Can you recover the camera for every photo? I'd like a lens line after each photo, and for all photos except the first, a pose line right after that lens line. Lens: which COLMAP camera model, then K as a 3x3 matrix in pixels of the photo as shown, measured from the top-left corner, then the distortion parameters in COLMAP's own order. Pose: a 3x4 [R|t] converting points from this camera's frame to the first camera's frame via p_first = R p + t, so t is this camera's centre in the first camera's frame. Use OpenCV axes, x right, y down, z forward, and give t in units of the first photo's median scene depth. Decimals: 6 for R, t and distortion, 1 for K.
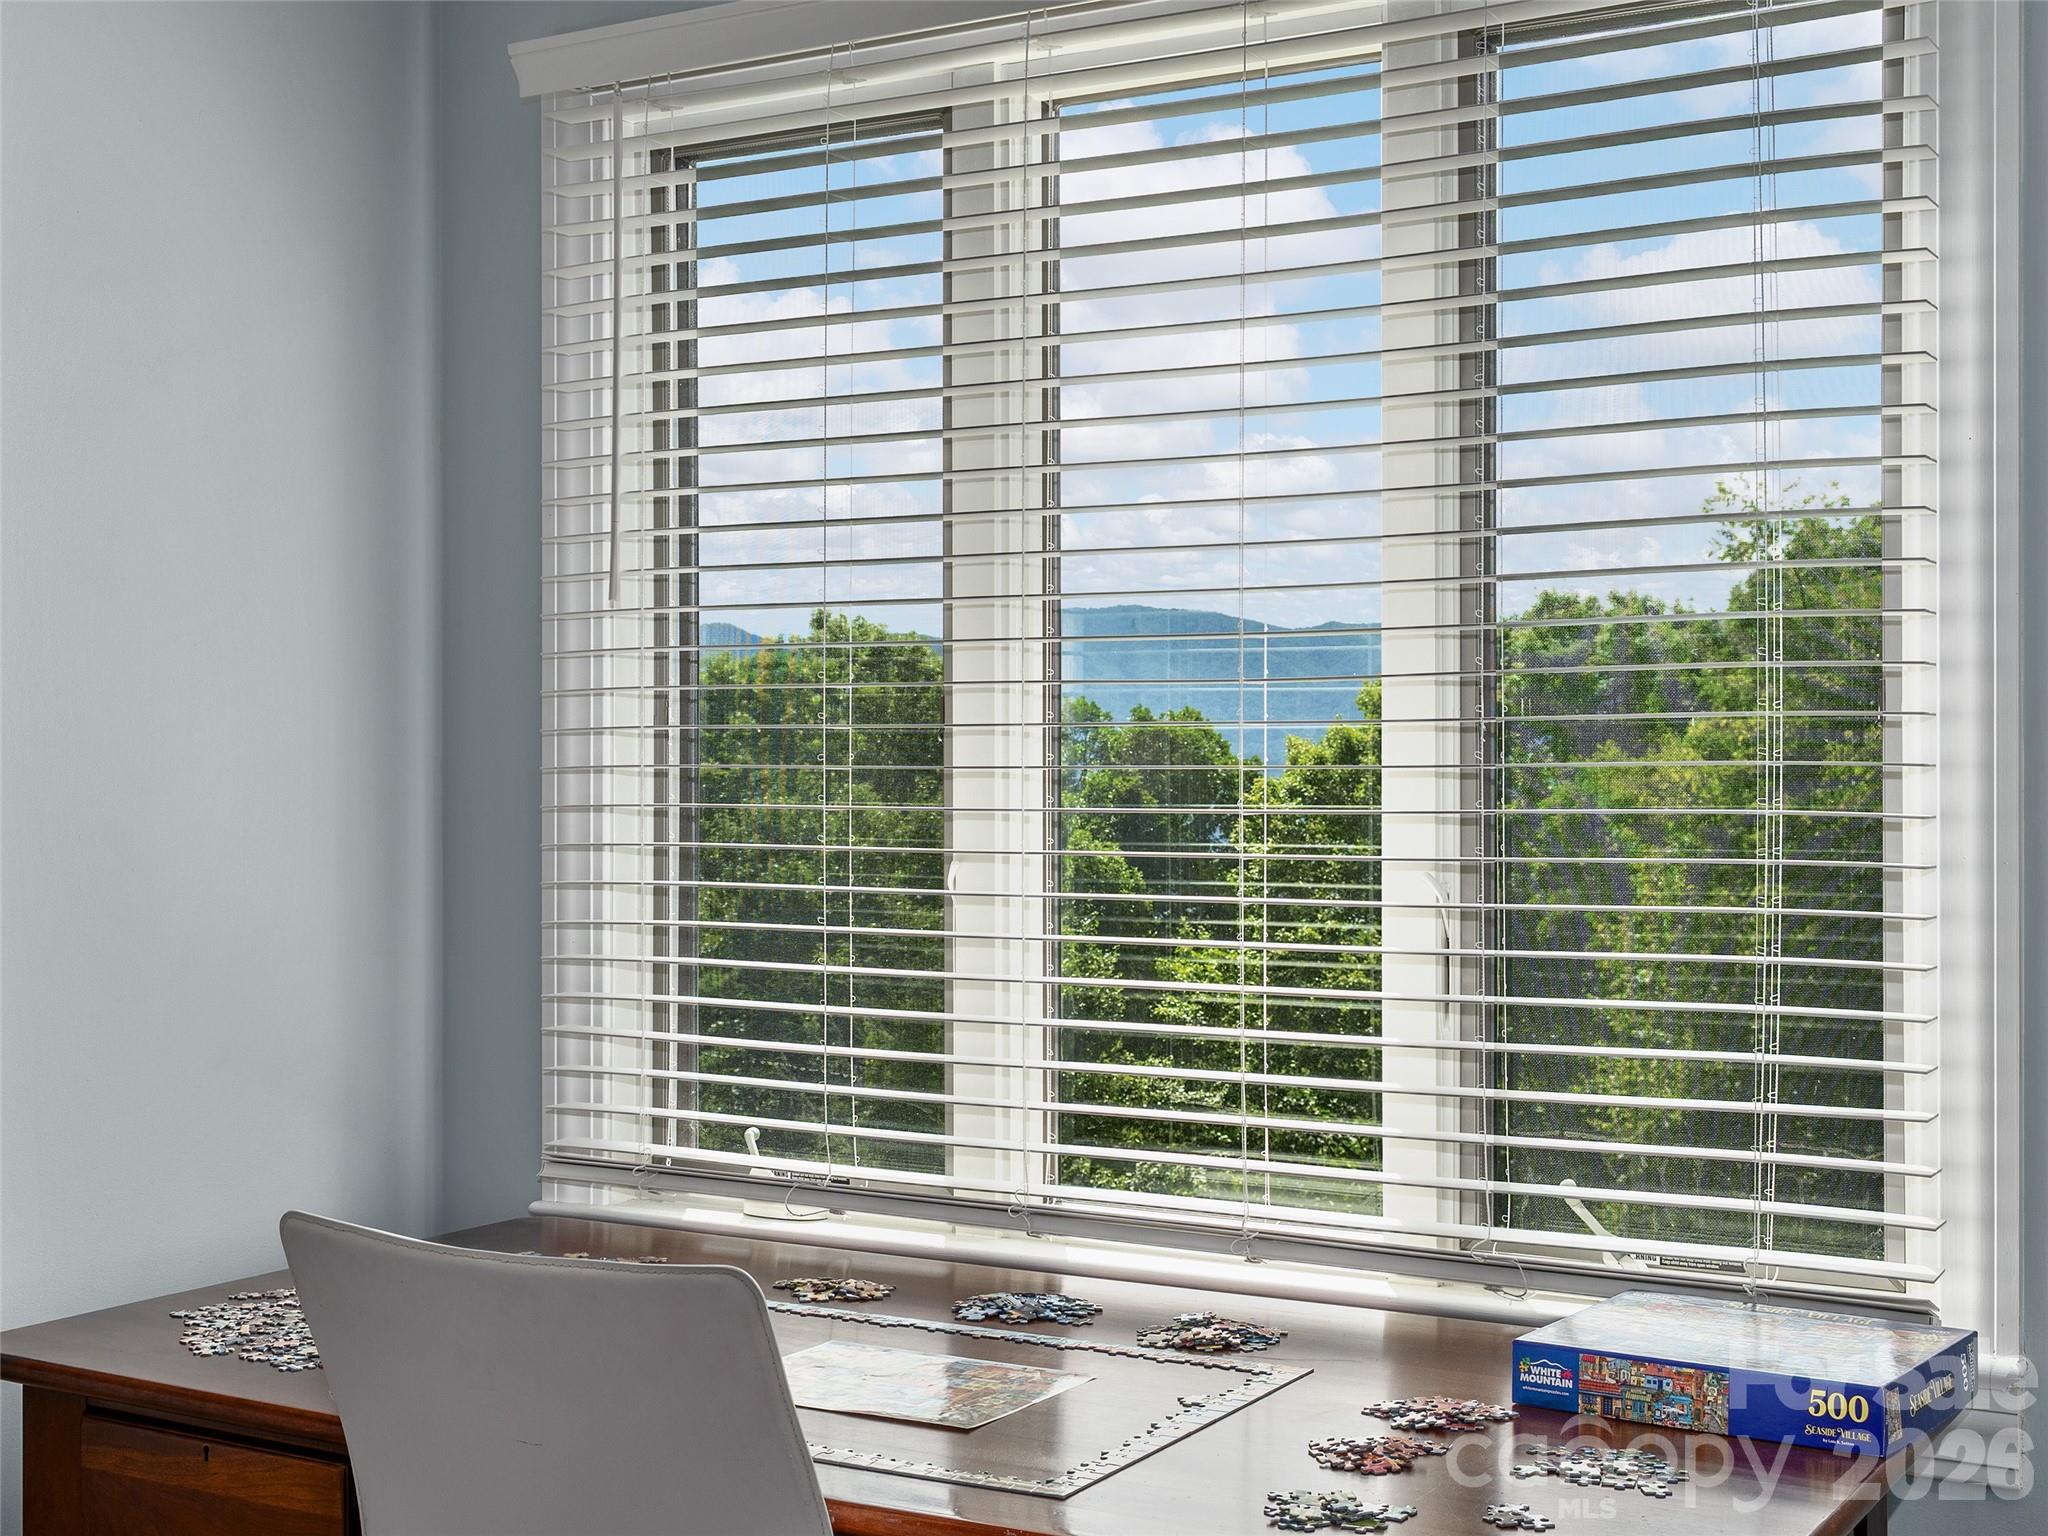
lens RADIAL K [[2577.7, 0, 1024.0], [0, 2577.7, 768.0], [0, 0, 1]] dist [-0.000267, 0.002746]
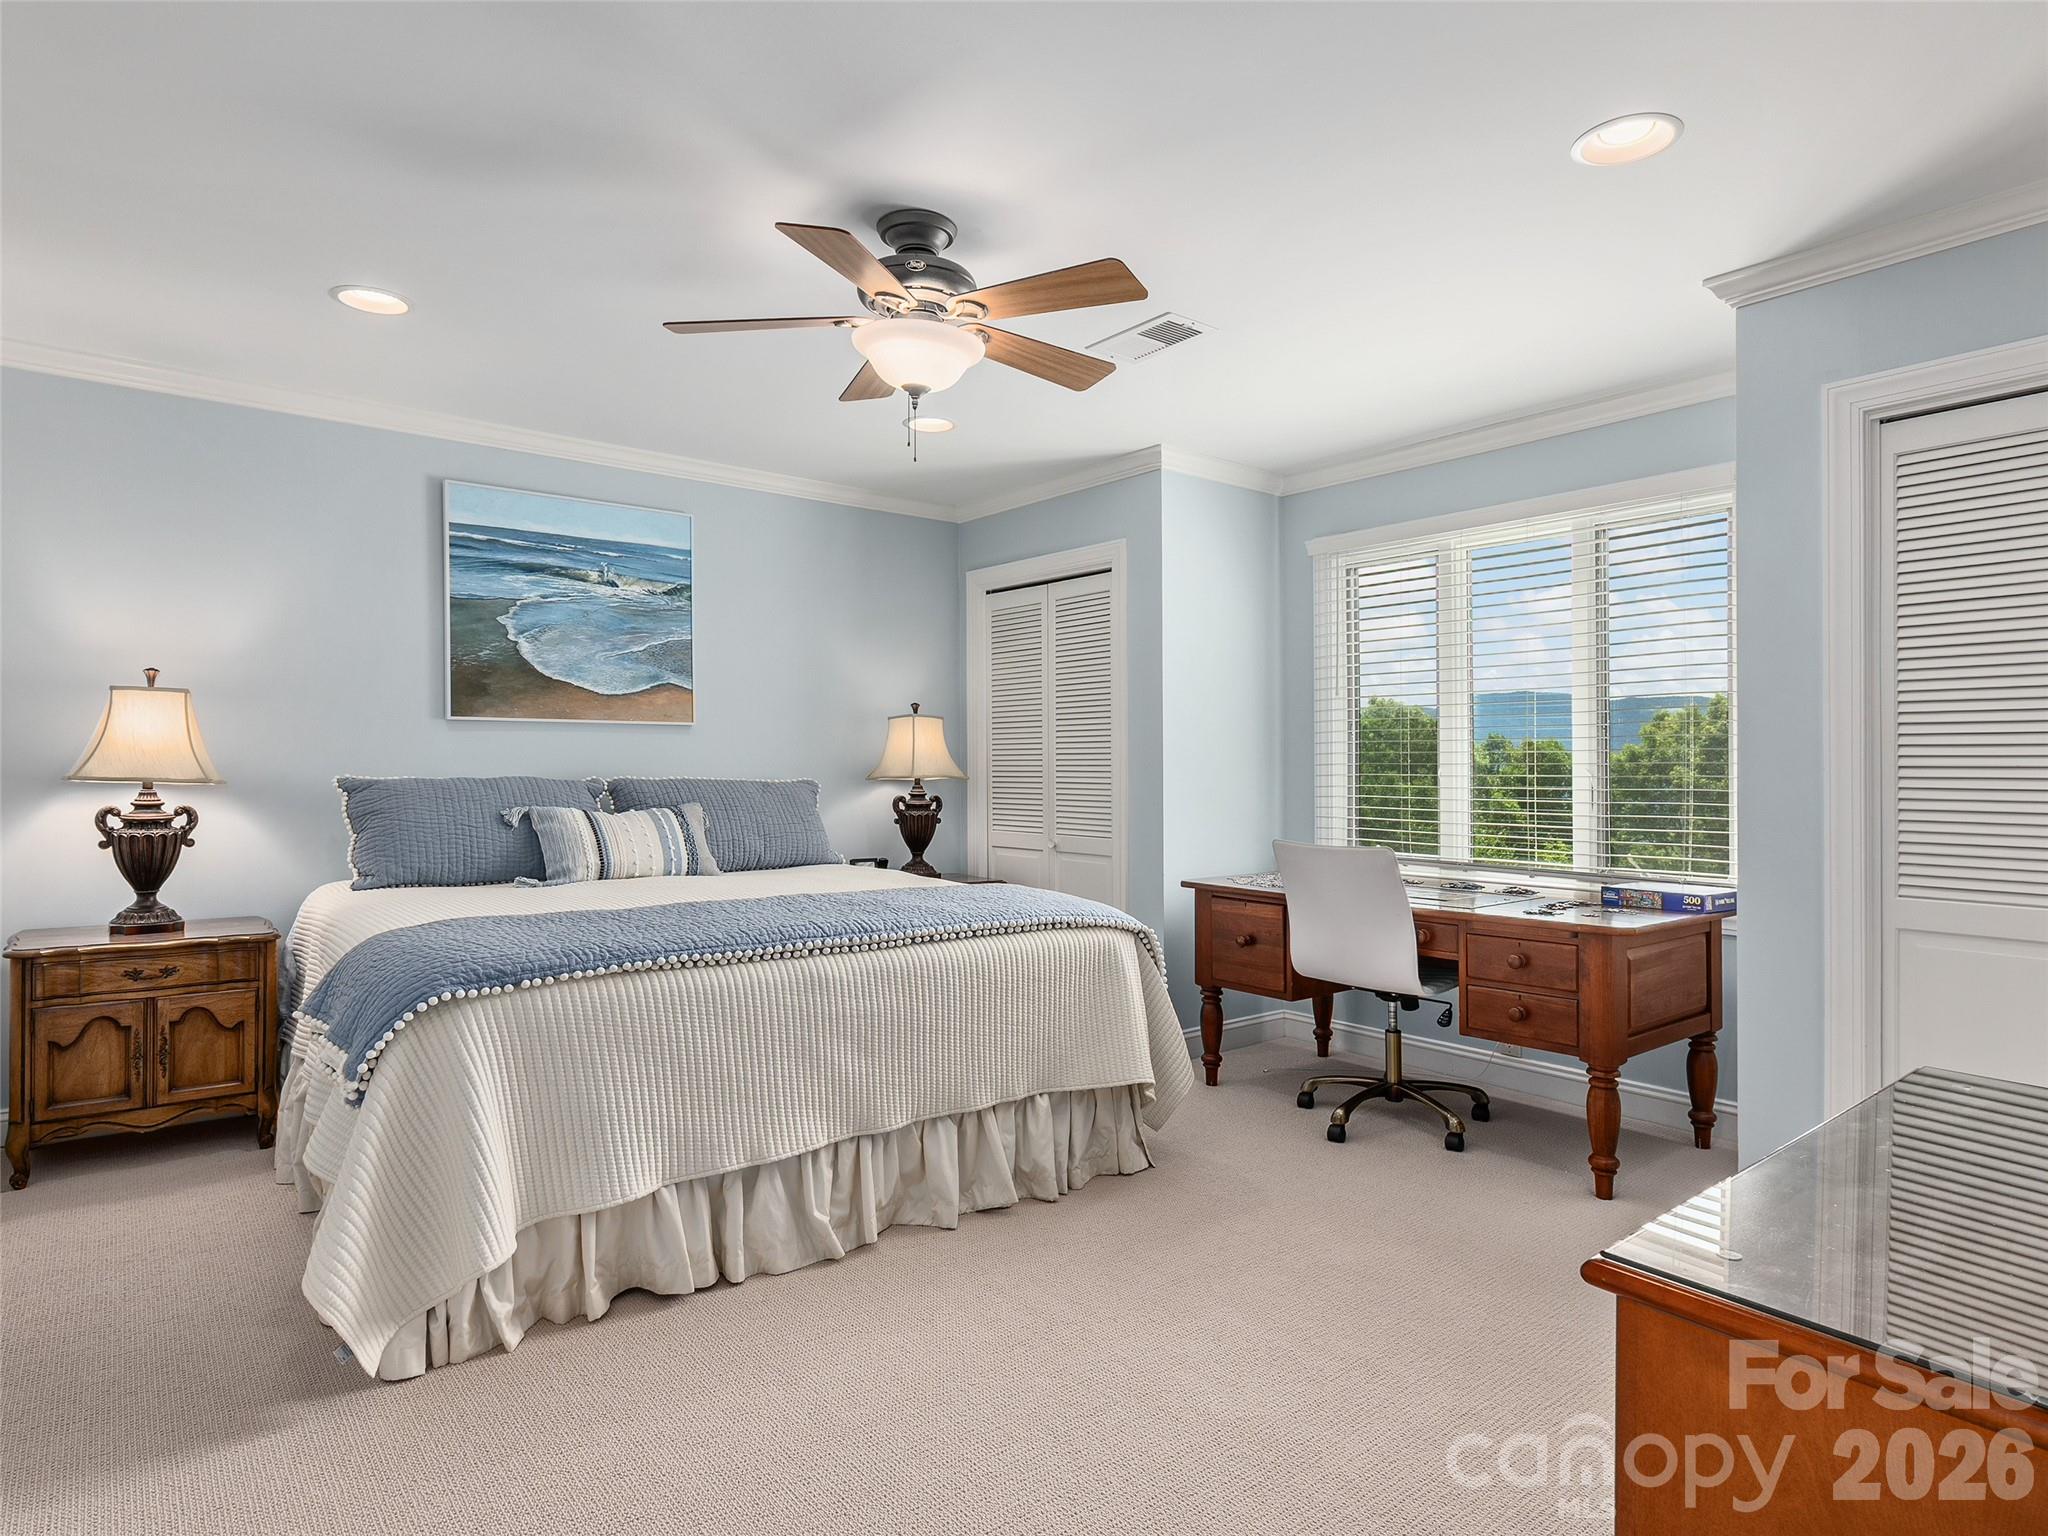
lens RADIAL K [[1156.1, 0, 1024.0], [0, 1156.1, 768.0], [0, 0, 1]] dist [0.030807, -0.000589]
pose [[0.933254, -0.002222, -0.359210, 0.010334], [0.001209, 0.999995, -0.003044, 0.041940], [0.359215, 0.002407, 0.933252, -0.692241]]
